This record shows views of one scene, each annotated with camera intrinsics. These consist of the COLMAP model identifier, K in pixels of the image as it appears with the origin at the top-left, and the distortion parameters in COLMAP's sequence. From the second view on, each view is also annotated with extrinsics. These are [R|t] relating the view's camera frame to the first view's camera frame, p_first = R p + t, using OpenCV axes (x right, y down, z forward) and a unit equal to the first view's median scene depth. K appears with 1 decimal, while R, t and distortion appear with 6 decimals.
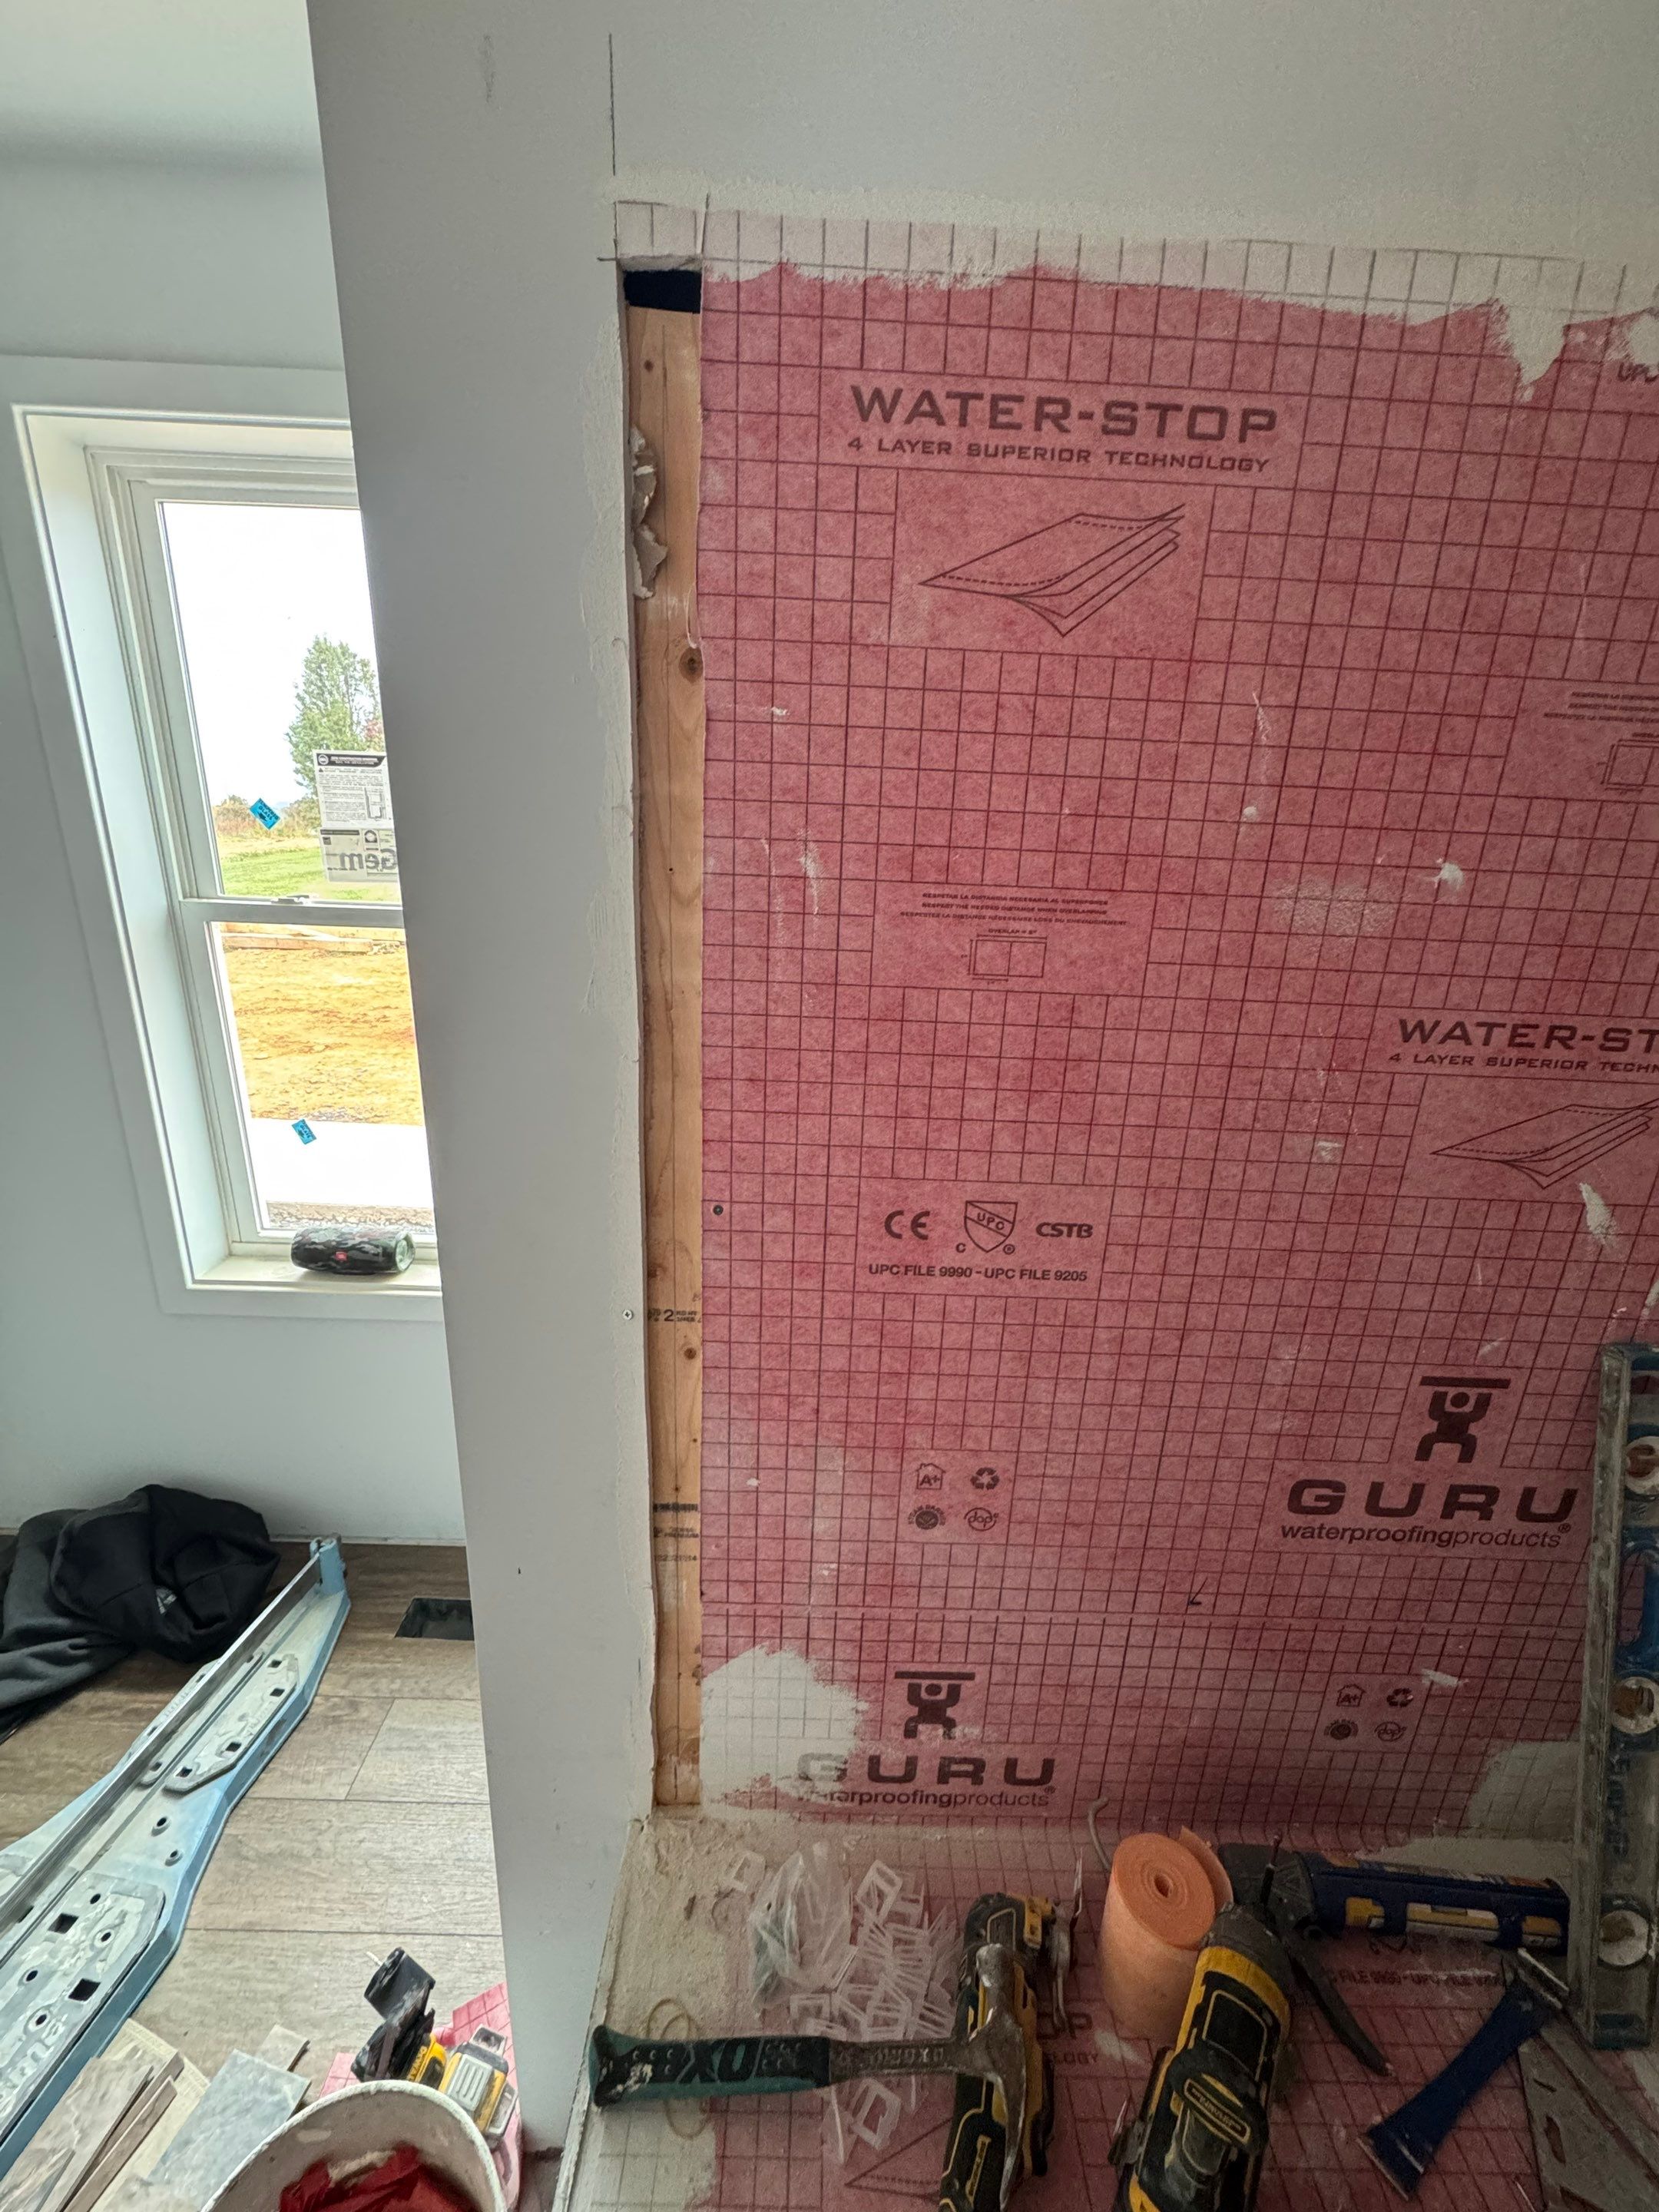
lens RADIAL K [[875.1, 0, 834.0], [0, 875.1, 1102.4], [0, 0, 1]] dist [-0.004529, 0.000752]
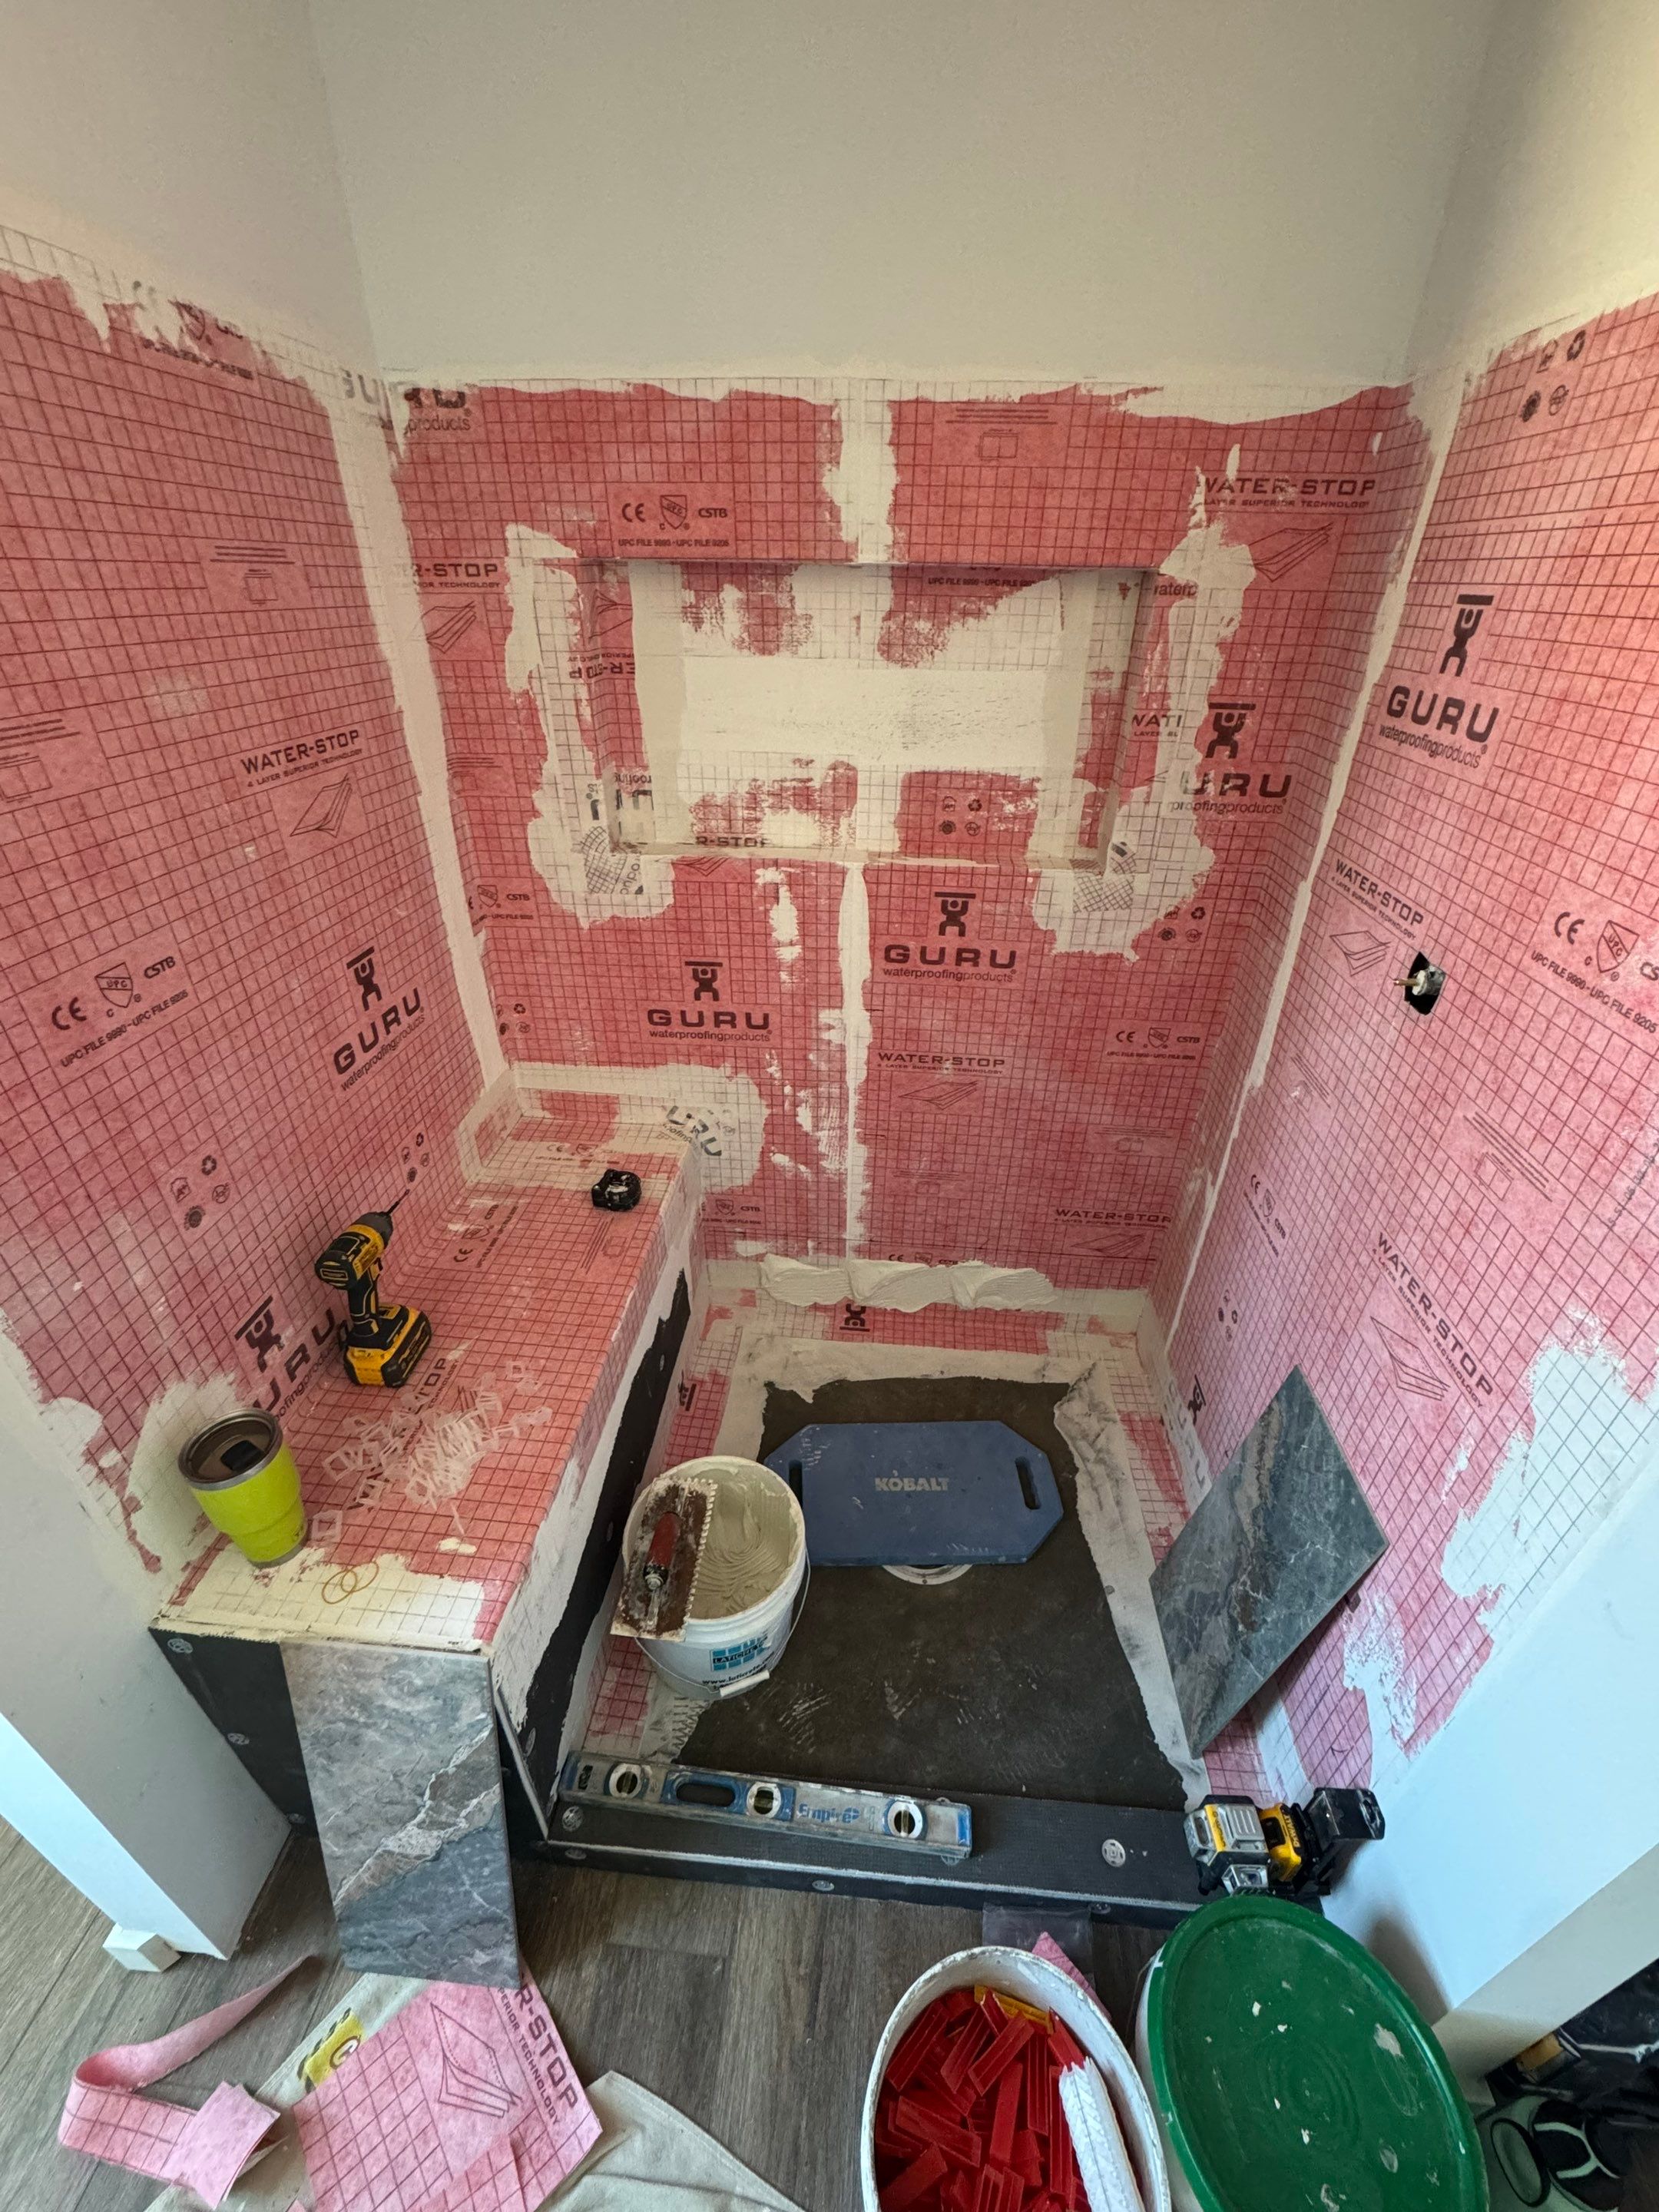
lens RADIAL K [[875.1, 0, 821.0], [0, 875.1, 1104.9], [0, 0, 1]] dist [-0.004529, 0.000752]
pose [[0.094376, -0.547281, 0.831611, -0.908896], [0.279357, 0.816336, 0.505525, -0.084141], [-0.955538, 0.184607, 0.229929, -0.289985]]
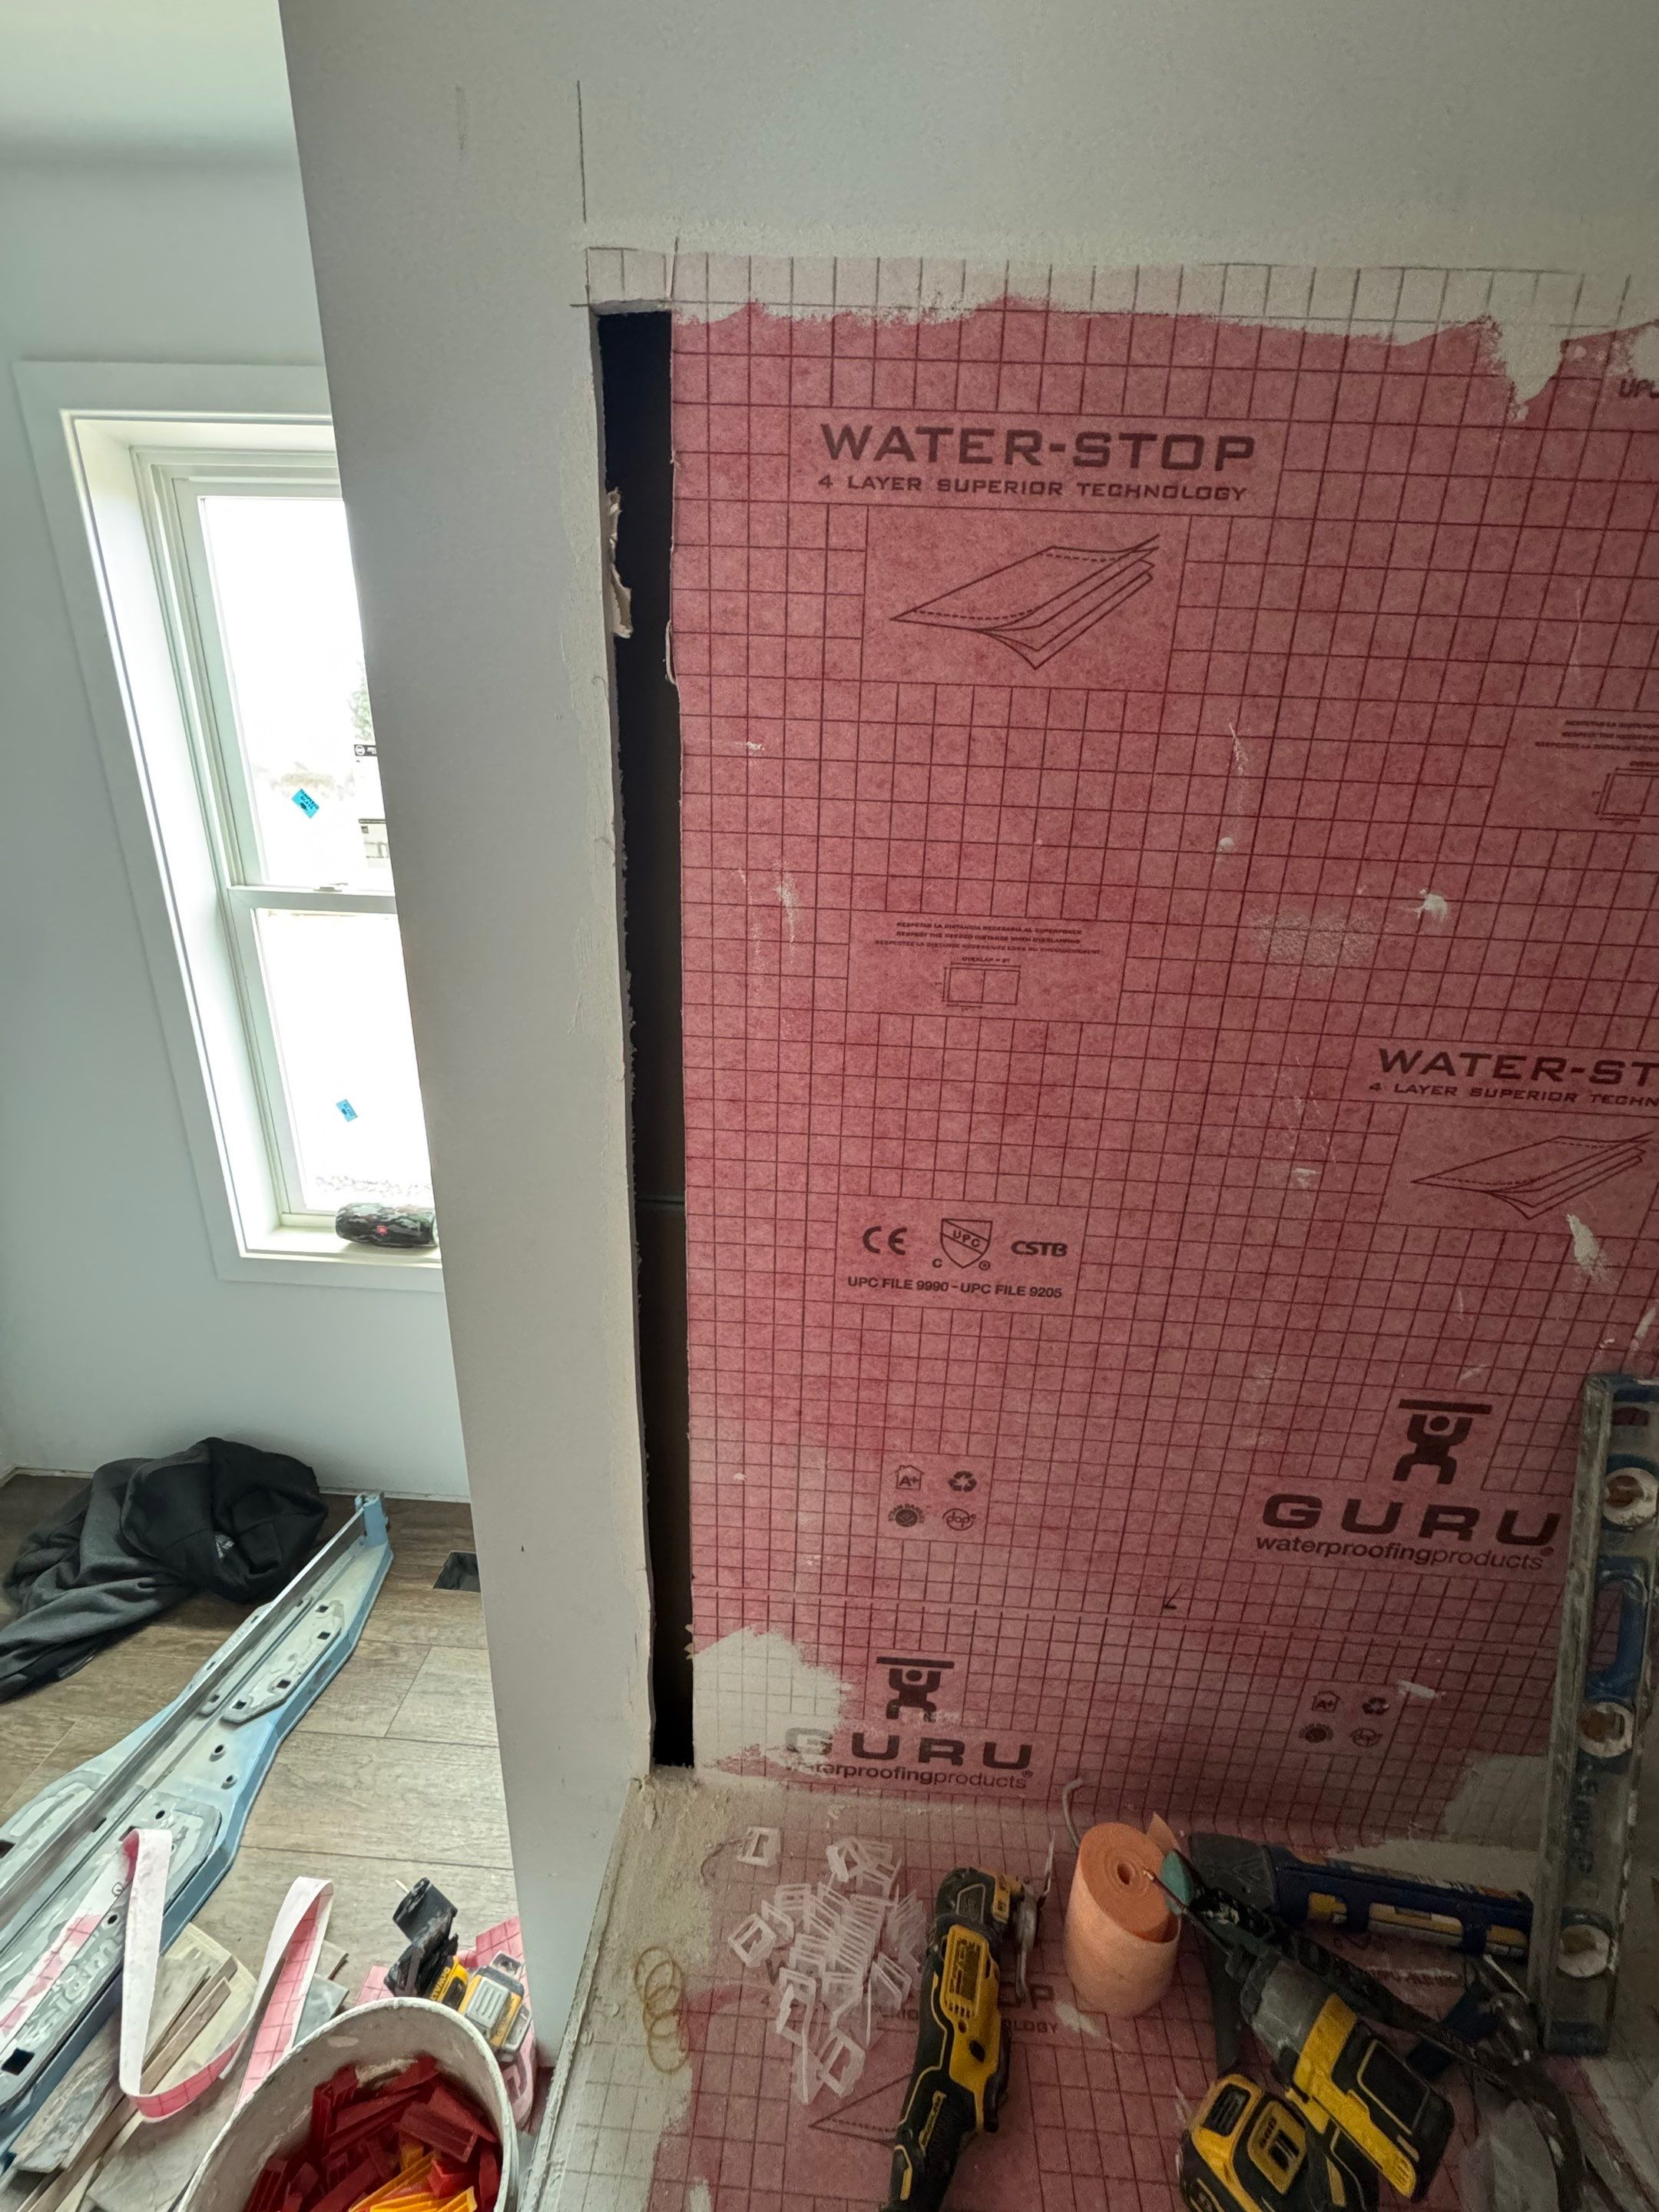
lens RADIAL K [[875.1, 0, 834.8], [0, 875.1, 1102.3], [0, 0, 1]] dist [-0.004529, 0.000752]
pose [[0.998462, 0.015292, -0.053298, 0.076317], [-0.013241, 0.999166, 0.038628, -0.059877], [0.053845, -0.037862, 0.997831, -0.023967]]
